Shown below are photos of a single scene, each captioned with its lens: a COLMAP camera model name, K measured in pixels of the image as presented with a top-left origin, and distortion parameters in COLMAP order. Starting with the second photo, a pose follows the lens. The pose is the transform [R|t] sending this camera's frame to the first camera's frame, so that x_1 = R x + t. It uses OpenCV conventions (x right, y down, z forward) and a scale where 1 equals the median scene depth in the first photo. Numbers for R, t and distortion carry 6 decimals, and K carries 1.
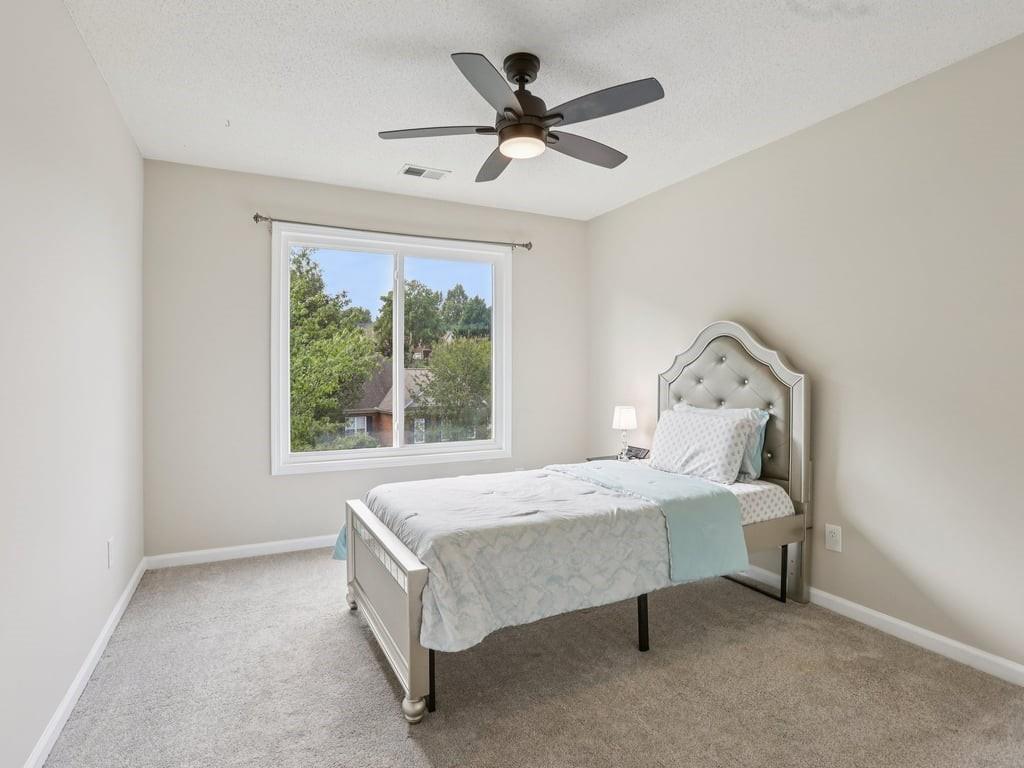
lens RADIAL K [[531.1, 0, 507.3], [0, 531.1, 387.1], [0, 0, 1]] dist [-0.058461, 0.018493]
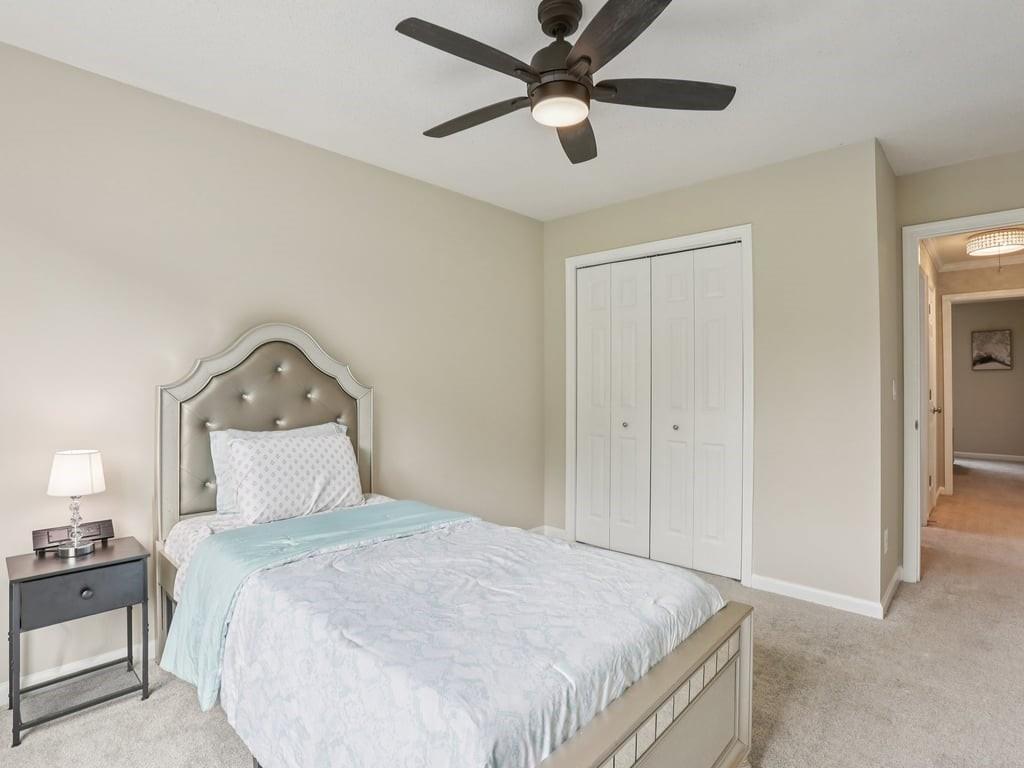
lens RADIAL K [[531.1, 0, 507.3], [0, 531.1, 387.1], [0, 0, 1]] dist [-0.058461, 0.018493]
pose [[-0.331344, -0.011568, 0.943439, -0.532502], [0.019501, 0.999627, 0.019106, -0.036904], [-0.943308, 0.024728, -0.330995, 1.011743]]
